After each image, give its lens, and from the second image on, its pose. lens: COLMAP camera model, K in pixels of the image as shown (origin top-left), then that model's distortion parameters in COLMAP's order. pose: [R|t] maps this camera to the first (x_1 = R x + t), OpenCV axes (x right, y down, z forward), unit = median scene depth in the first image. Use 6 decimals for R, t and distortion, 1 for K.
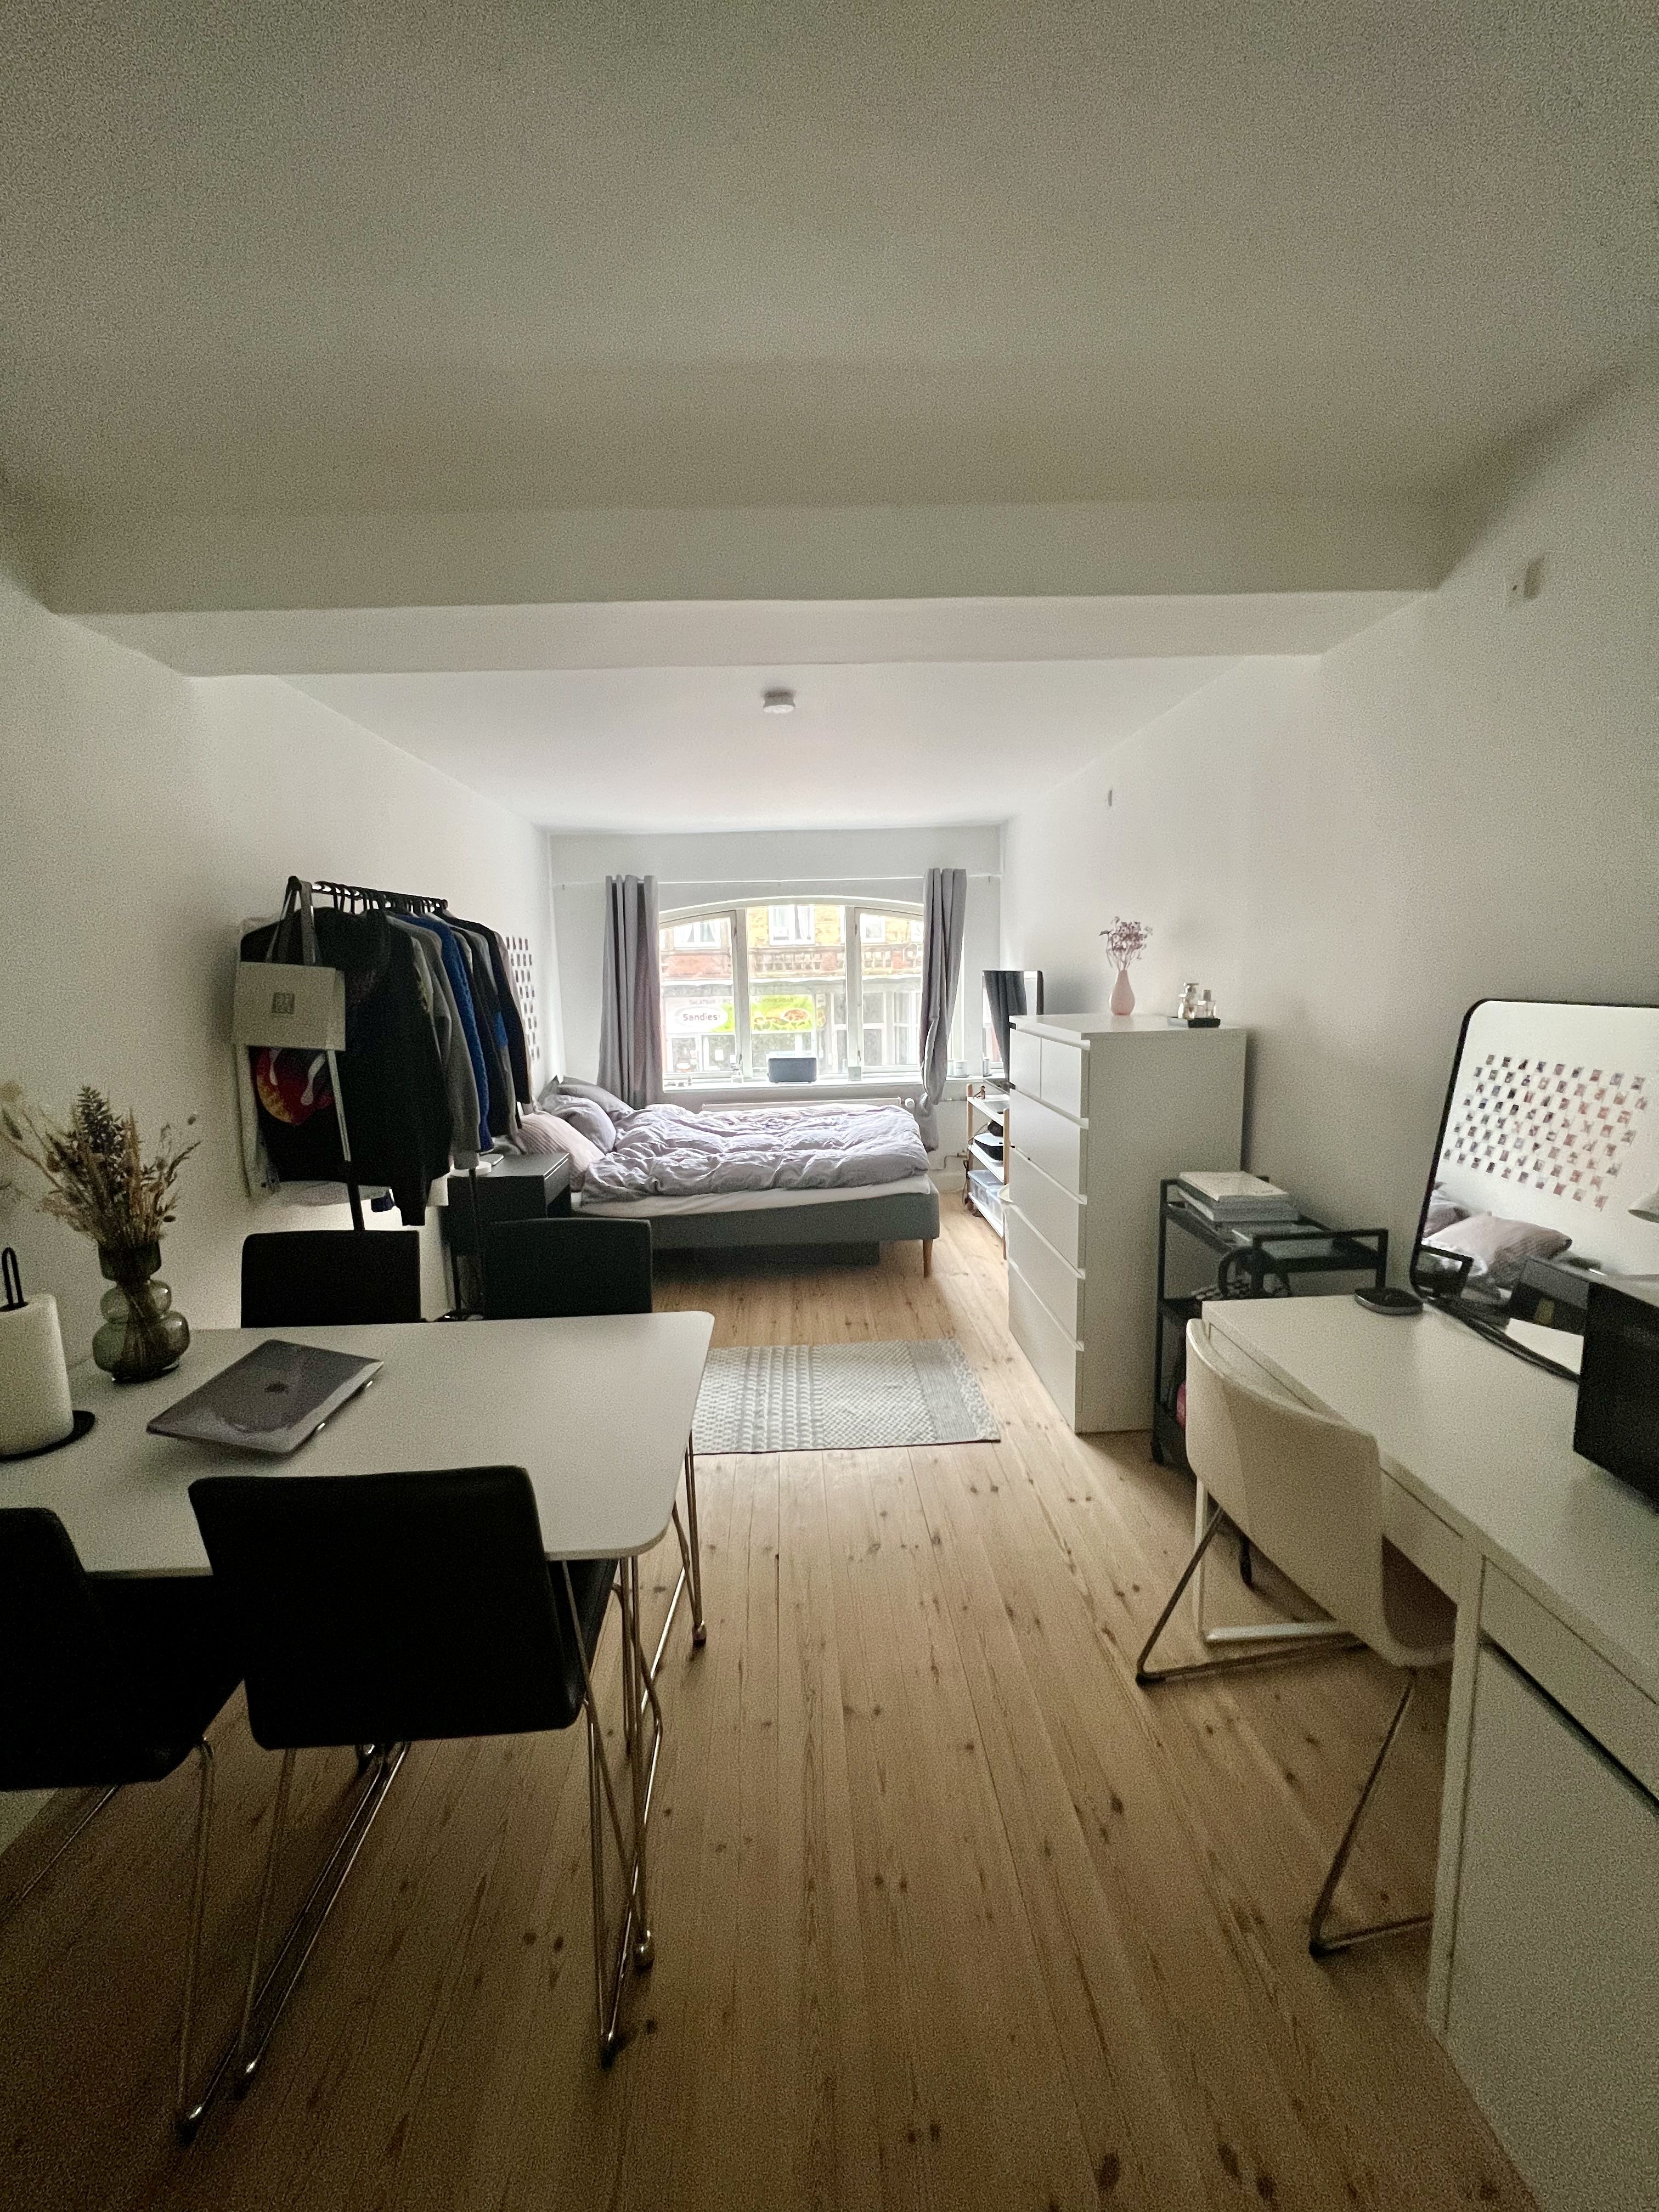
lens RADIAL K [[892.4, 0, 829.5], [0, 892.4, 1106.0], [0, 0, 1]] dist [-0.030326, -0.000019]
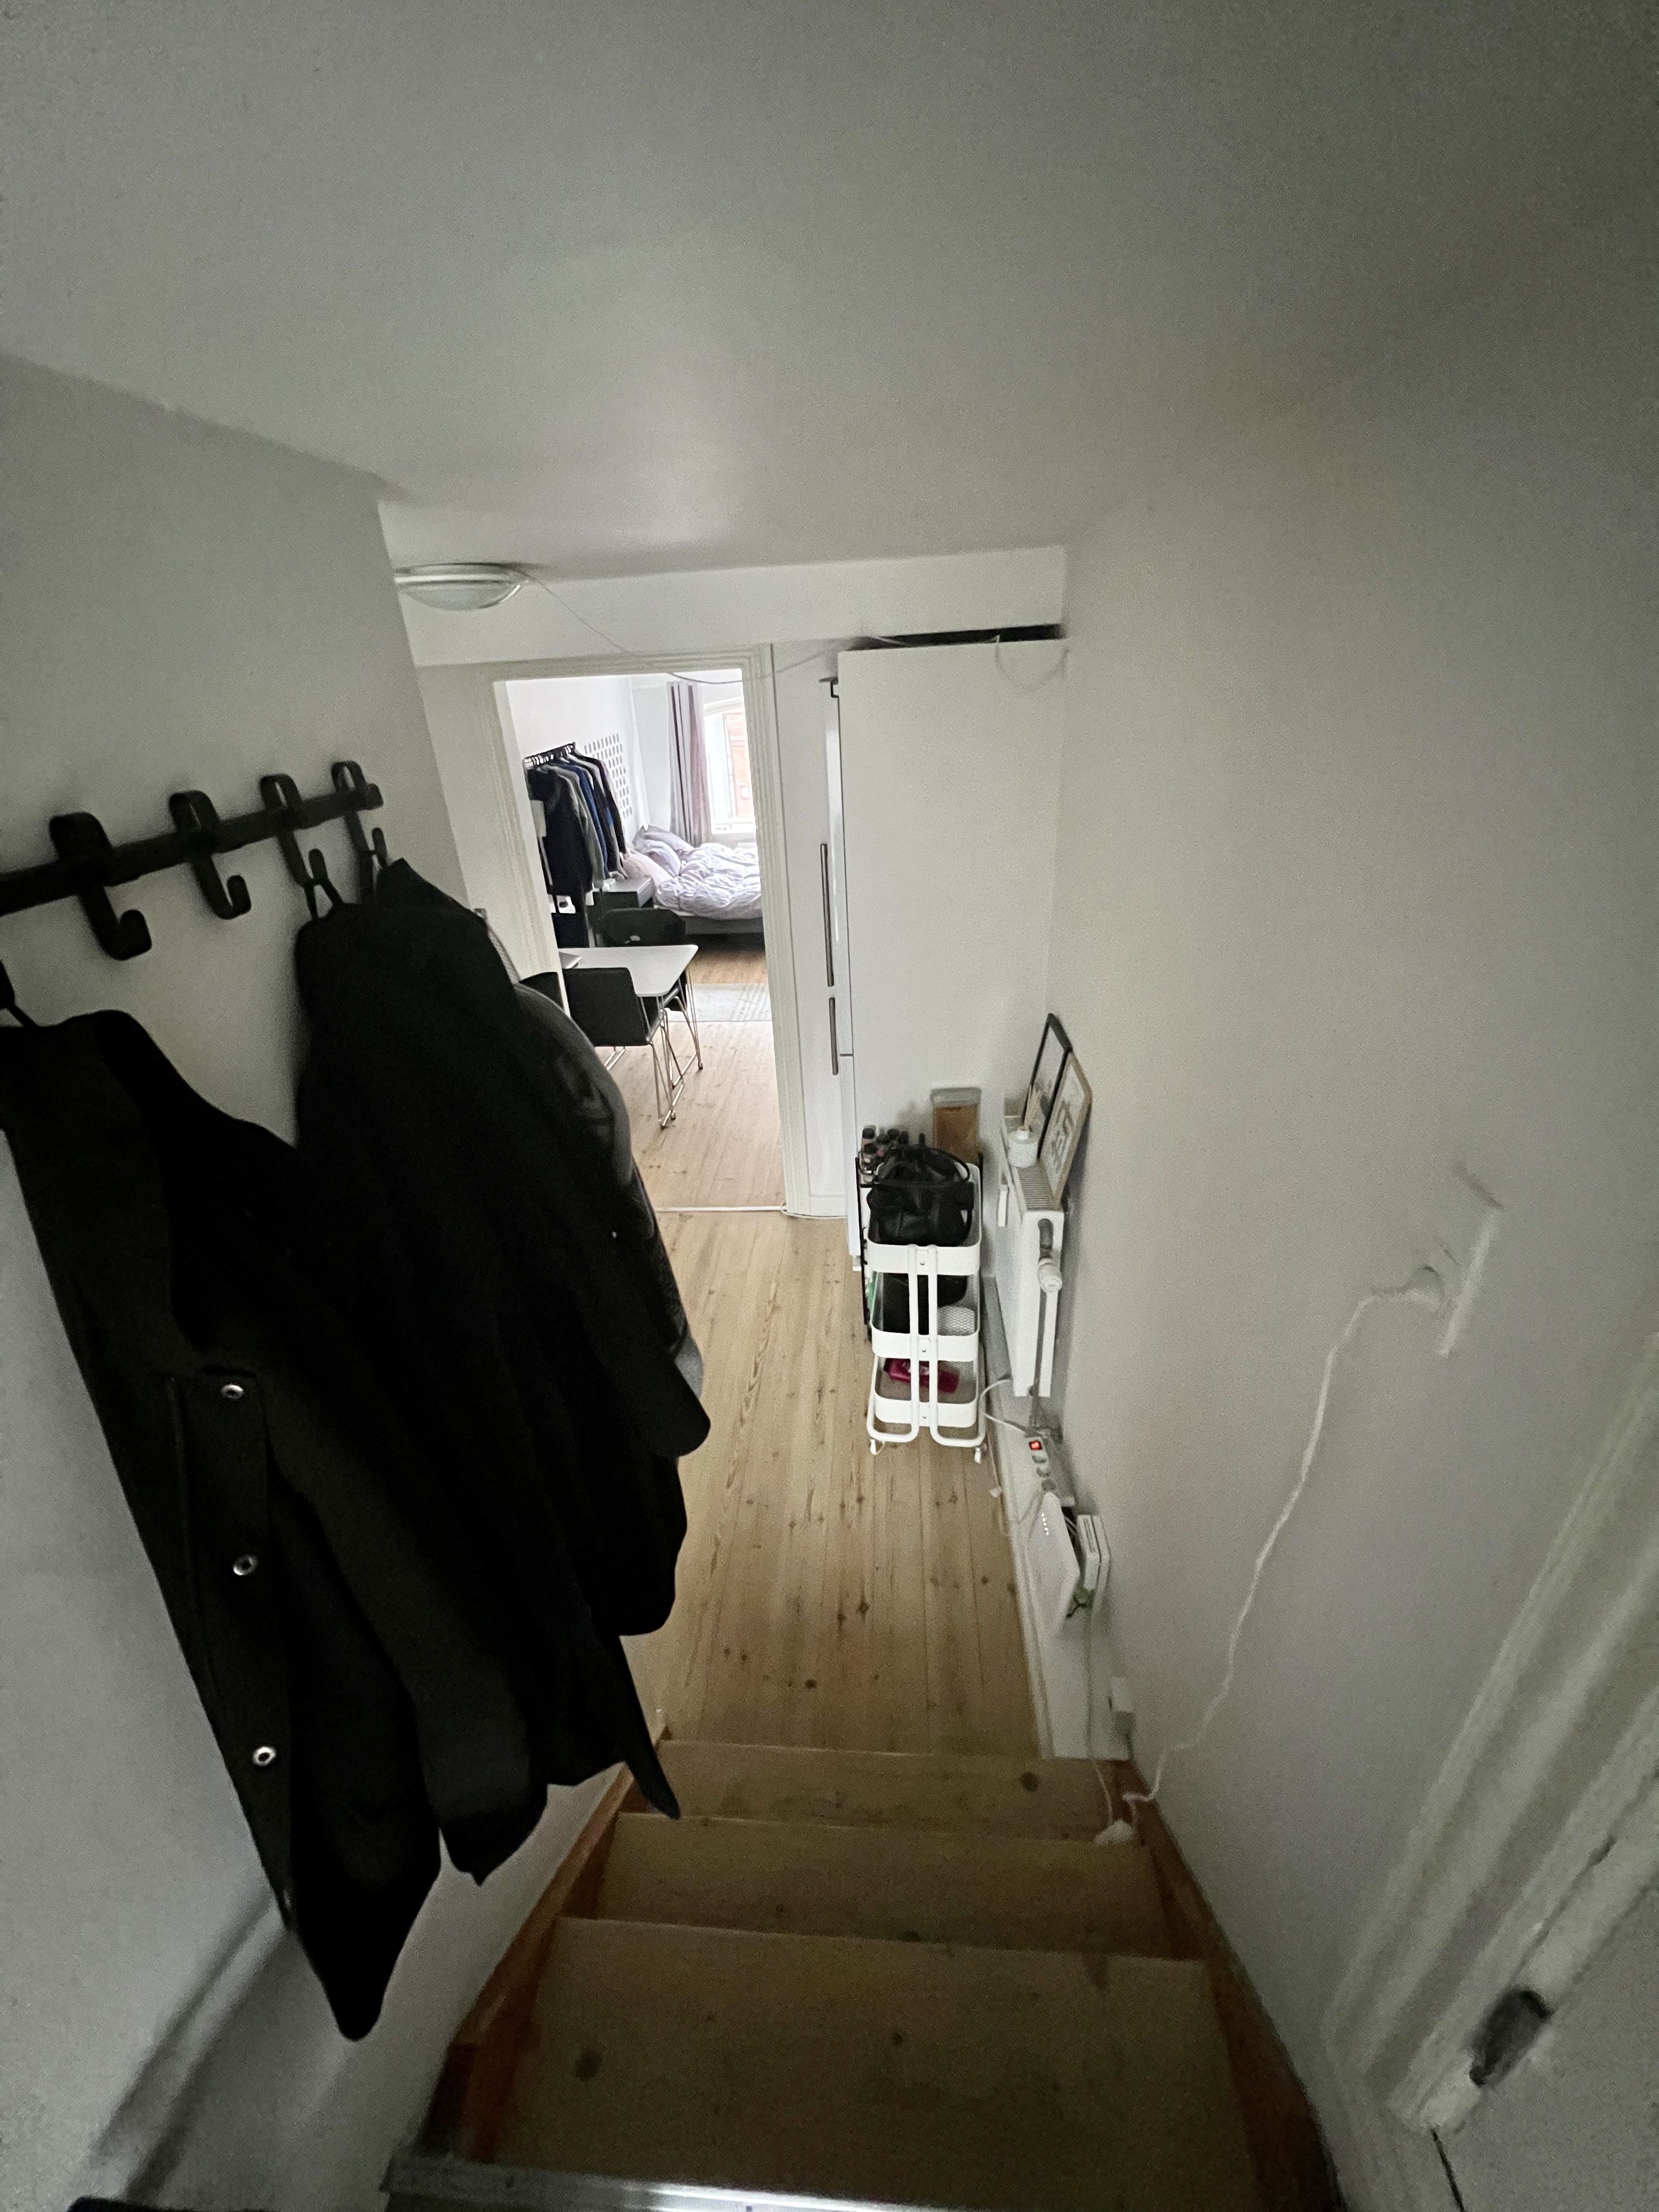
lens RADIAL K [[878.8, 0, 829.5], [0, 878.8, 1106.0], [0, 0, 1]] dist [-0.000062, 0.000002]
pose [[0.993182, 0.030424, -0.112530, 0.252641], [0.006365, 0.949747, 0.312955, -0.056382], [0.116396, -0.311538, 0.943078, -0.699013]]
